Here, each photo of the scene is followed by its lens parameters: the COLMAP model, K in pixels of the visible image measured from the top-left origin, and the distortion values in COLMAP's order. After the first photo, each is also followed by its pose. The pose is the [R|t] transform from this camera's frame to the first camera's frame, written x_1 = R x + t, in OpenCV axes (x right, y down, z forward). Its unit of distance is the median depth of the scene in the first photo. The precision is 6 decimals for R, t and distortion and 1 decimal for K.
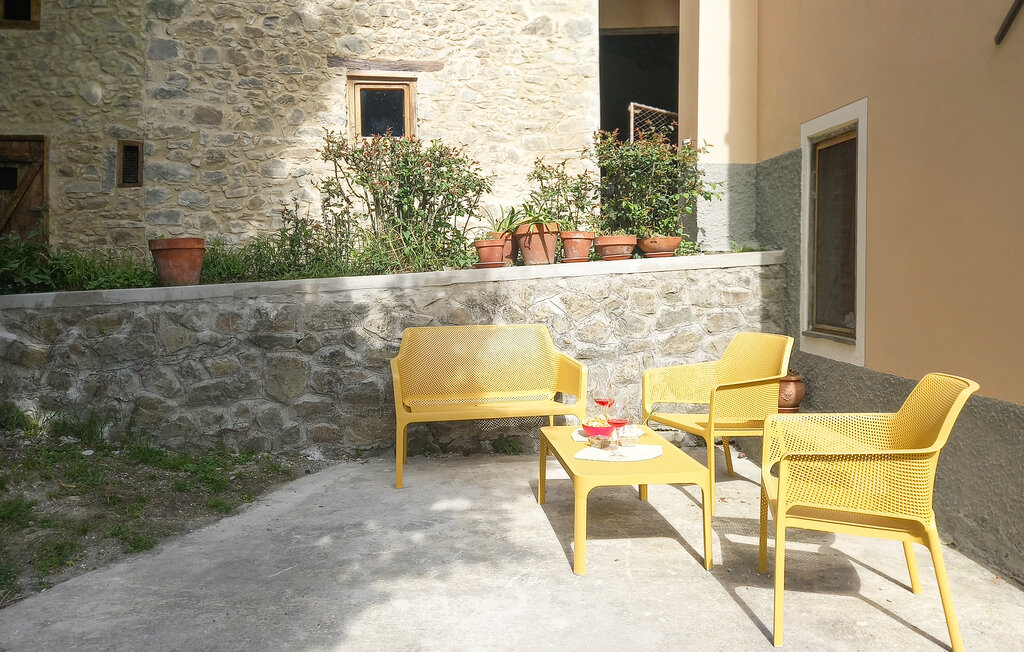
lens RADIAL K [[1085.8, 0, 511.9], [0, 1085.8, 284.7], [0, 0, 1]] dist [0.118620, -0.003418]
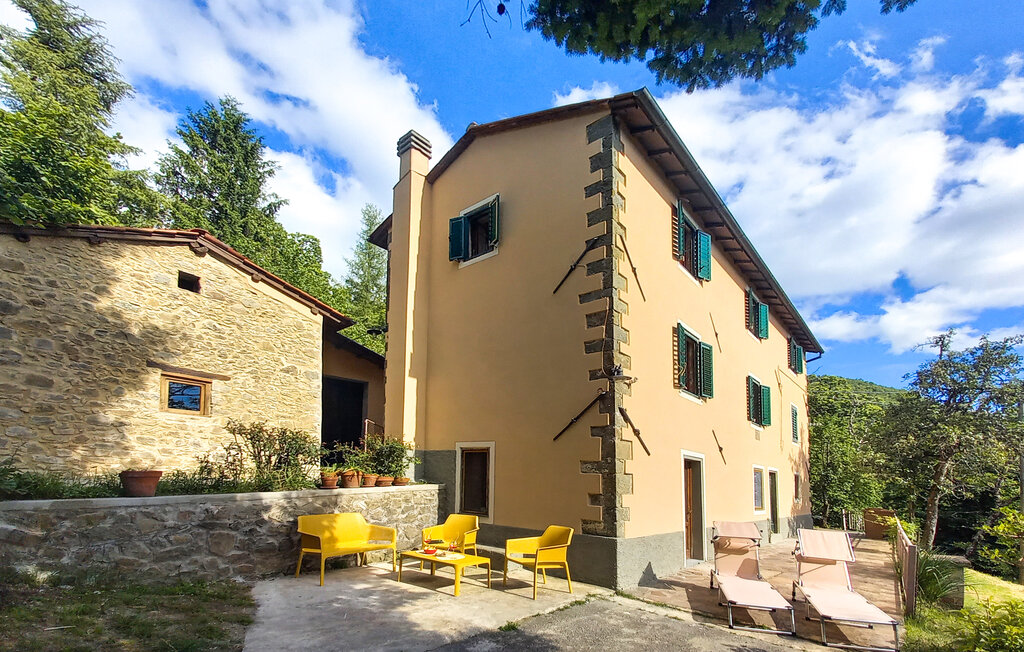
lens RADIAL K [[848.2, 0, 512.0], [0, 848.2, 326.0], [0, 0, 1]] dist [0.061225, -0.150253]
pose [[0.592462, 0.136395, 0.793968, -1.145054], [-0.025941, 0.988282, -0.150419, -0.085323], [-0.805180, 0.068521, 0.589058, -0.383599]]
